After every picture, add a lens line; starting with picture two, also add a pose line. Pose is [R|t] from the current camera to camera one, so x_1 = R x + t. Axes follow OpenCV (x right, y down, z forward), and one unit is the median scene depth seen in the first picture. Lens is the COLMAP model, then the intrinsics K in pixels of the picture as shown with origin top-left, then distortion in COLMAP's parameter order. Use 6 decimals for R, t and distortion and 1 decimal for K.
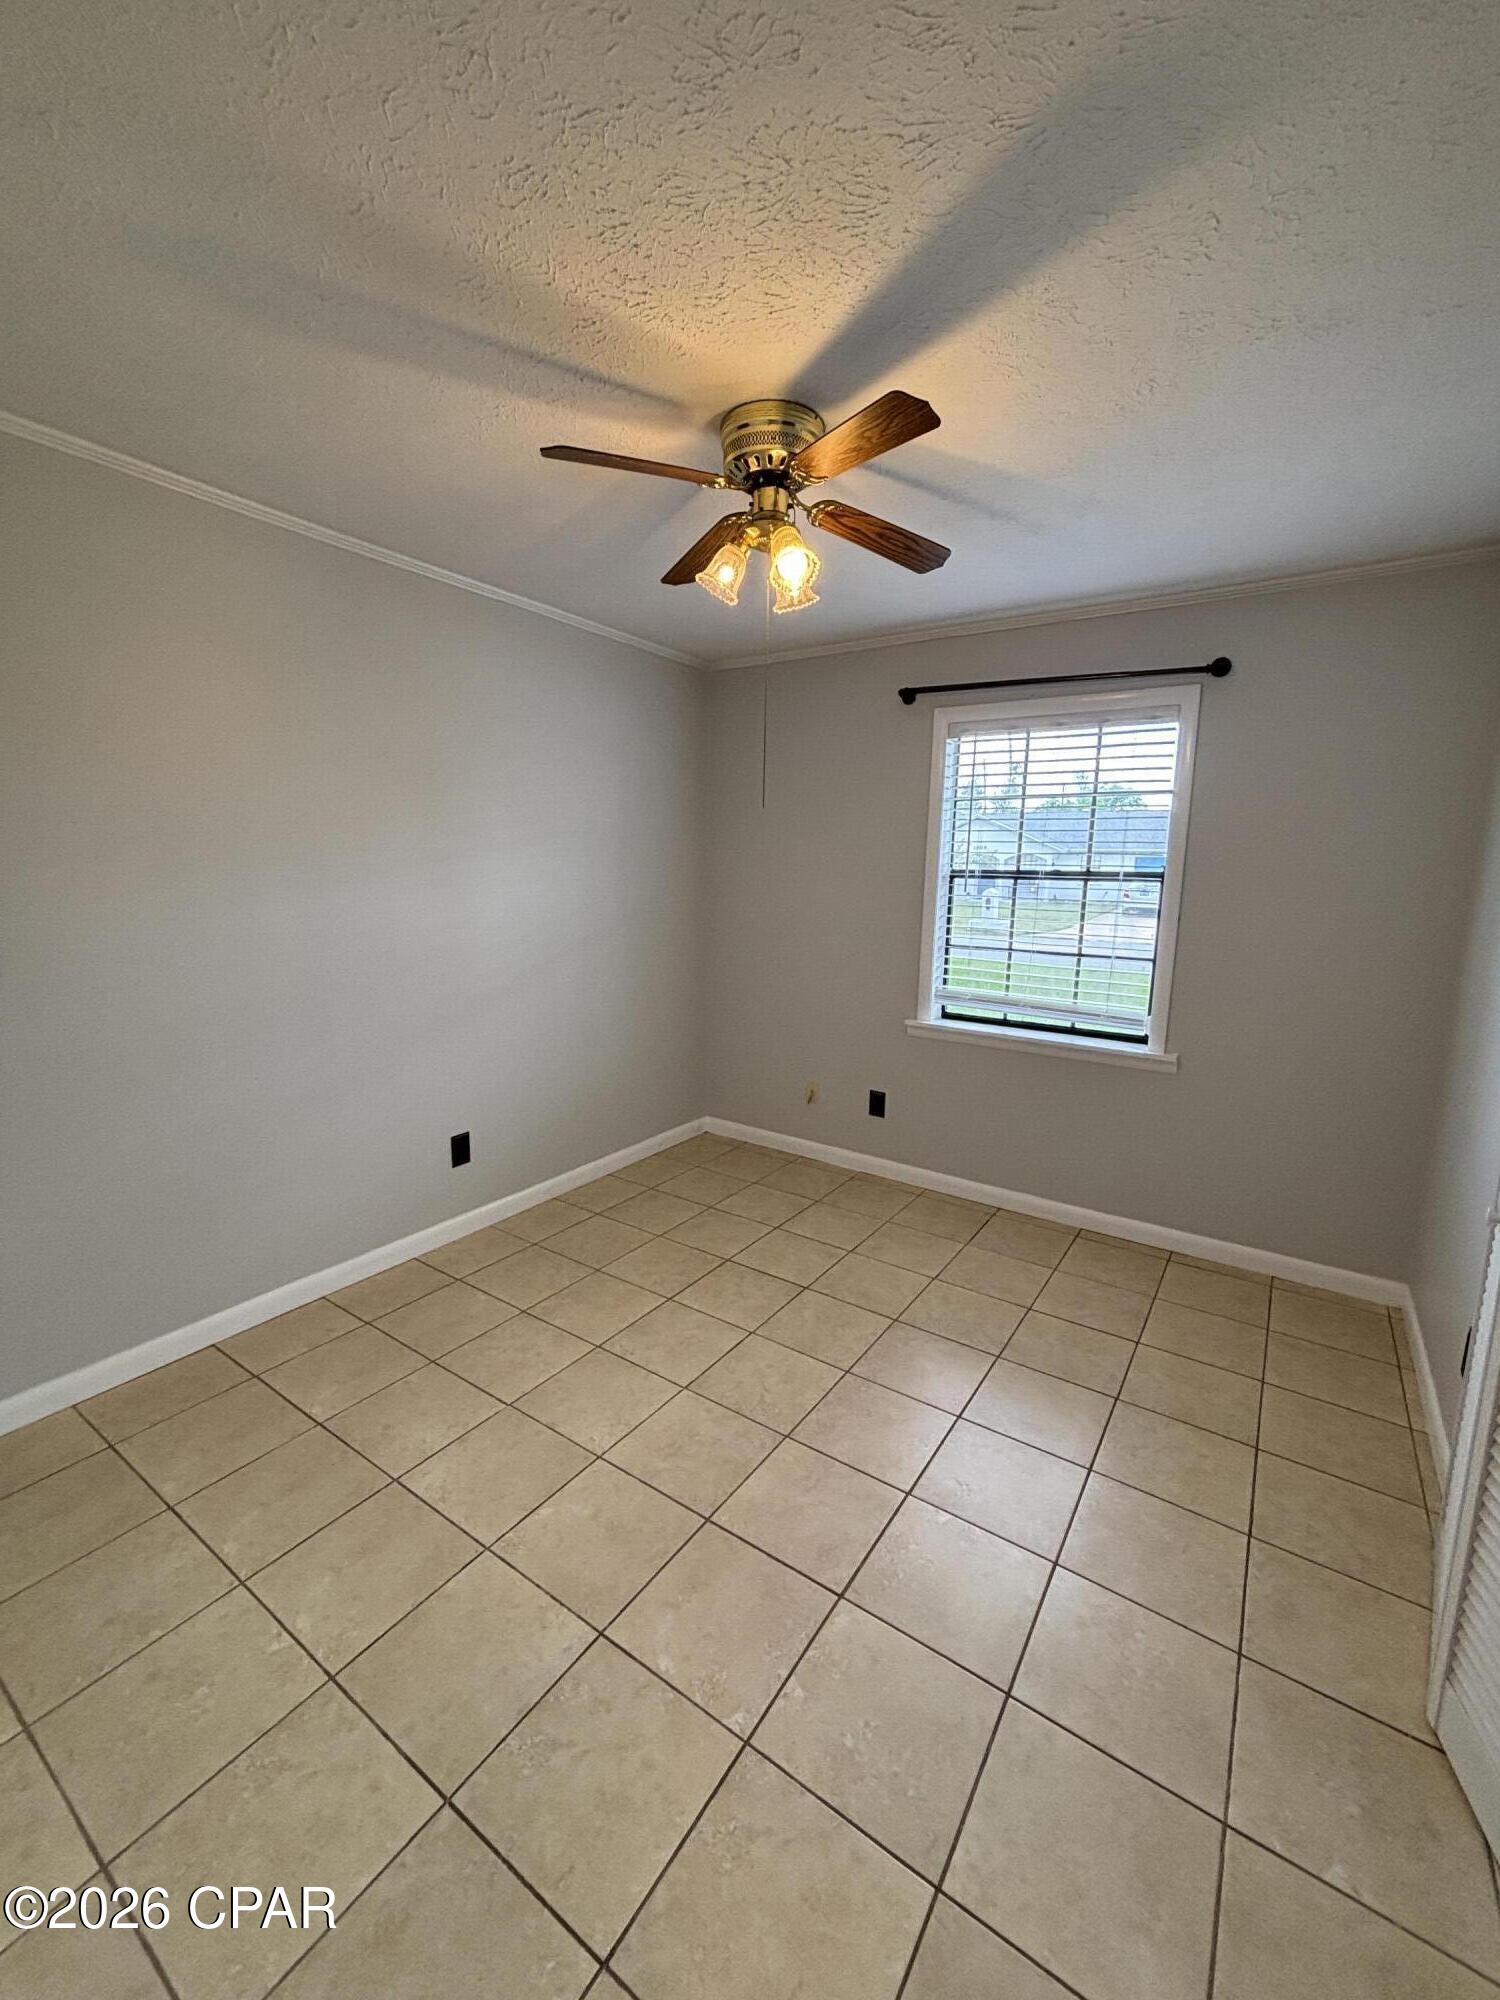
lens RADIAL K [[807.0, 0, 751.3], [0, 807.0, 998.3], [0, 0, 1]] dist [0.000678, -0.000315]
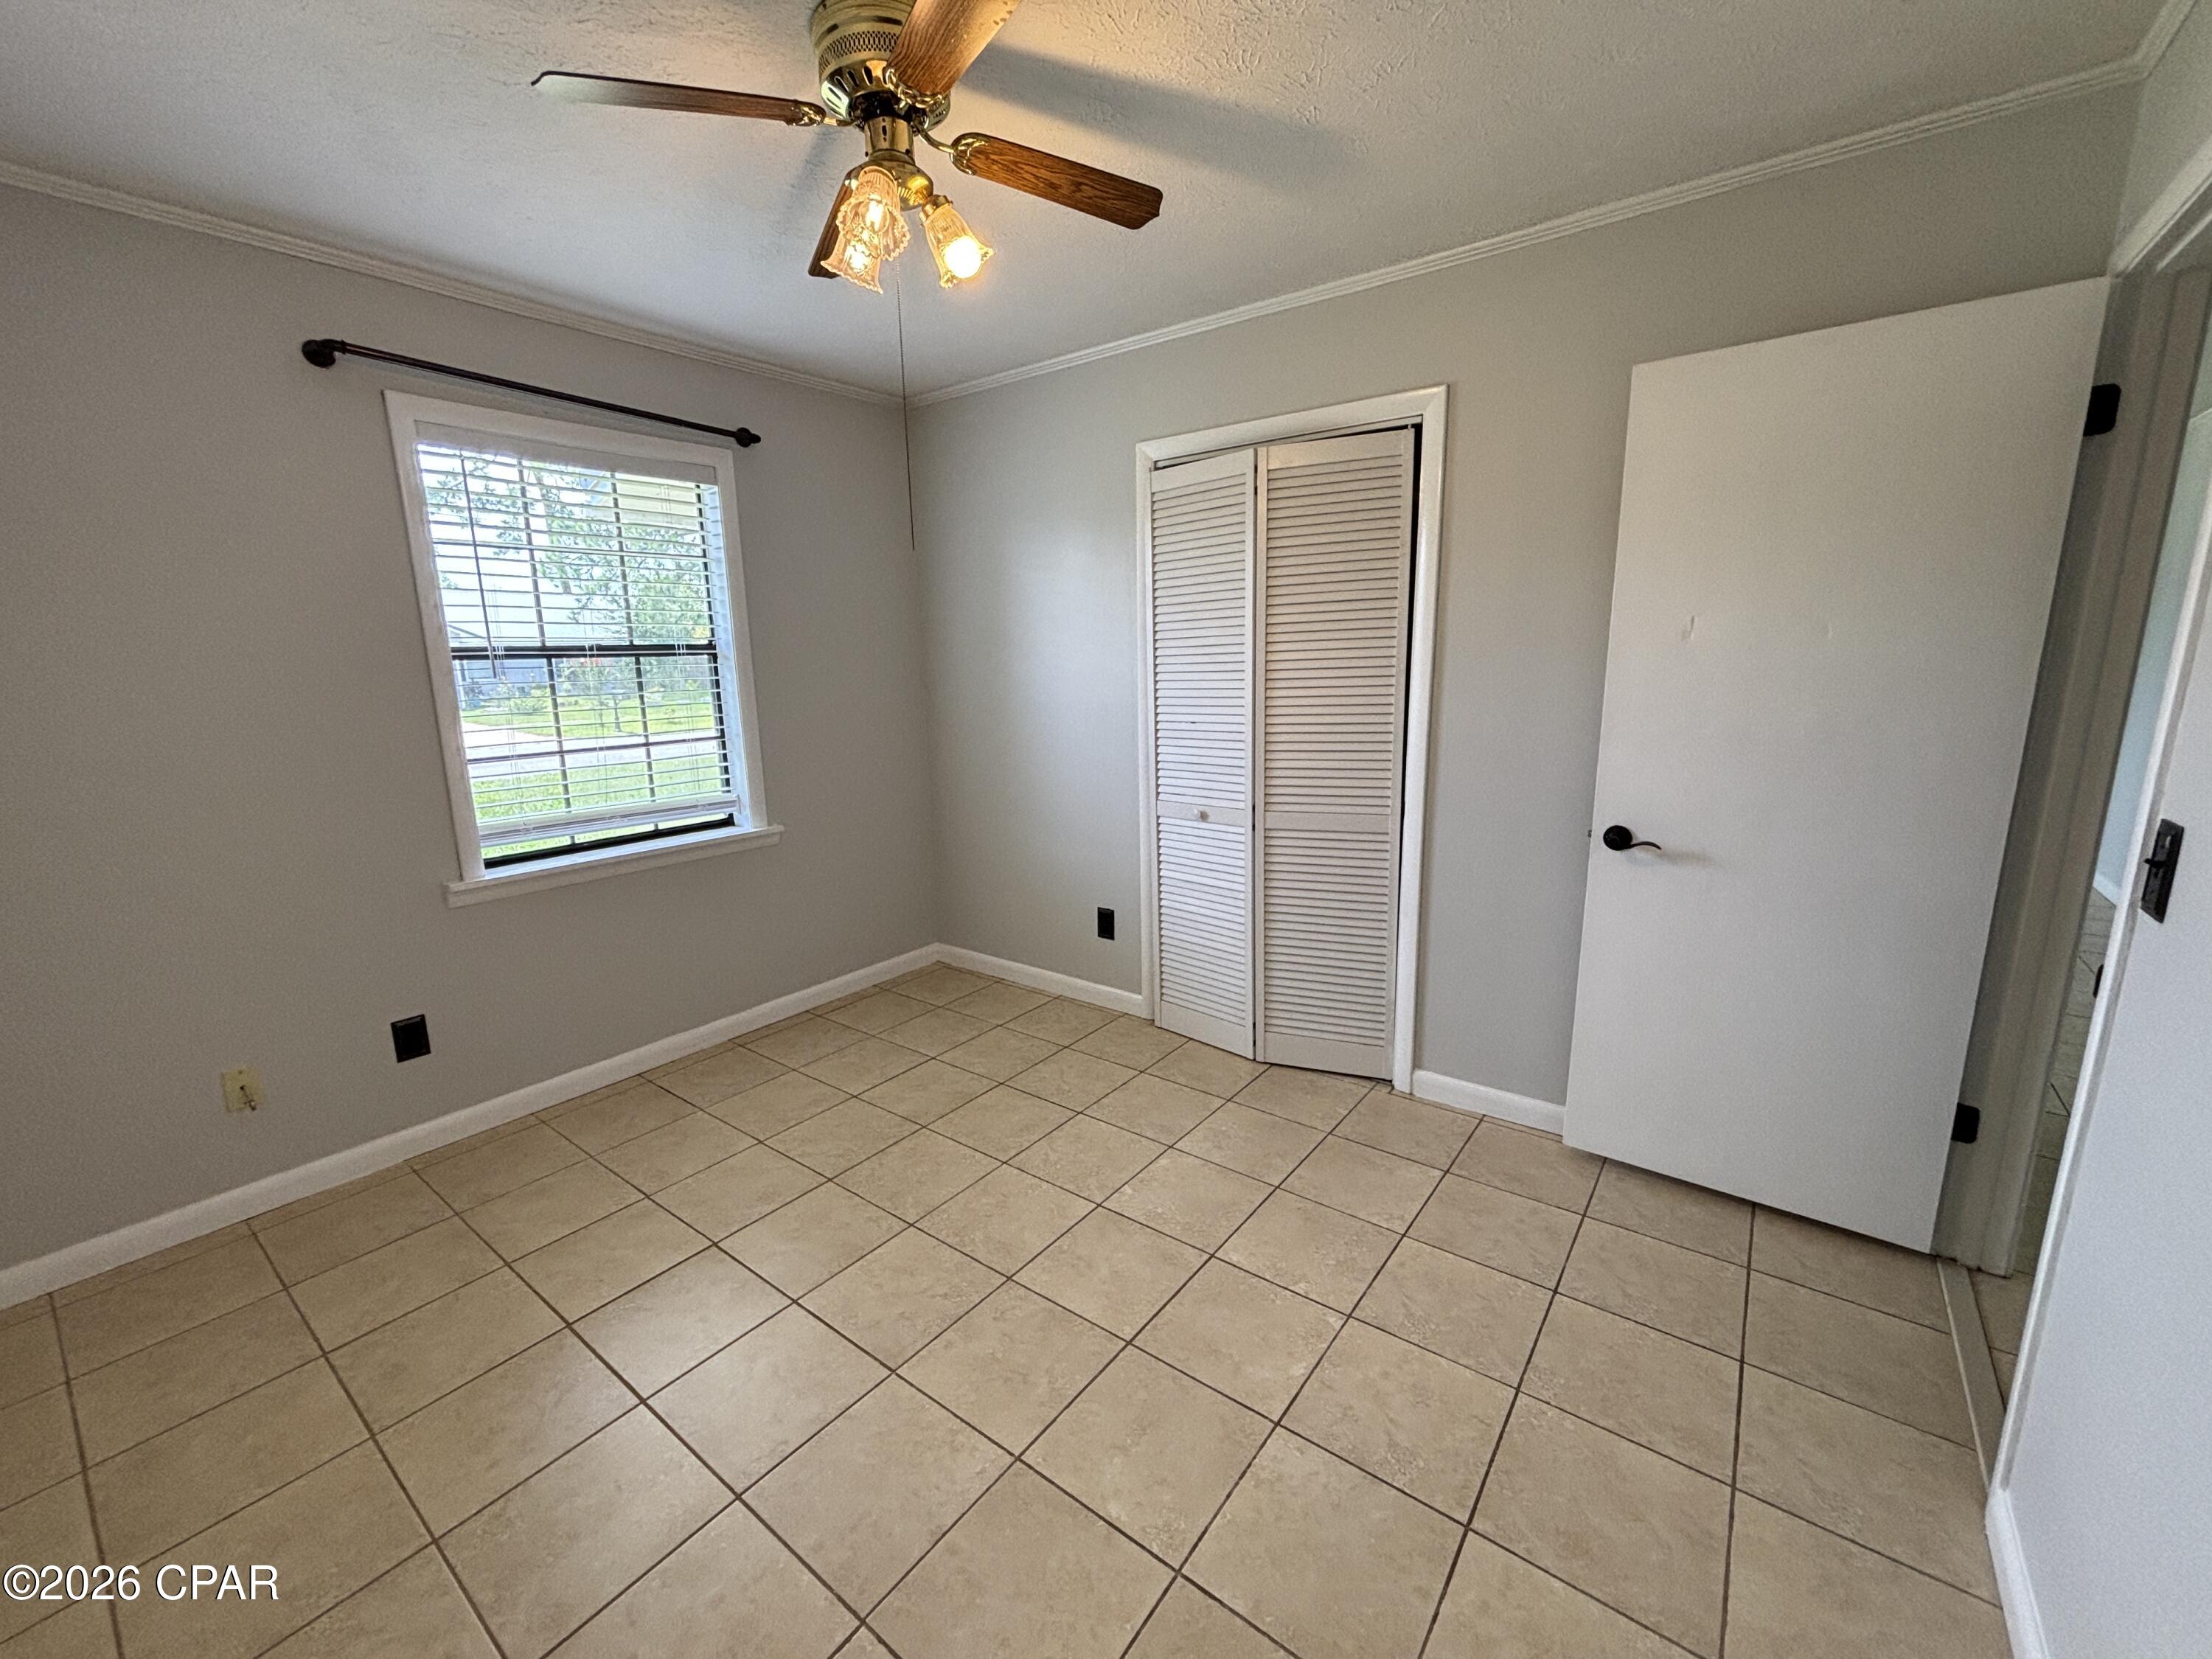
lens RADIAL K [[892.6, 0, 1109.2], [0, 892.6, 824.4], [0, 0, 1]] dist [0.000678, -0.000315]
pose [[0.049680, -0.211872, 0.976034, -0.529489], [0.184937, 0.962293, 0.199476, -0.073339], [-0.981494, 0.170595, 0.086990, 0.479425]]
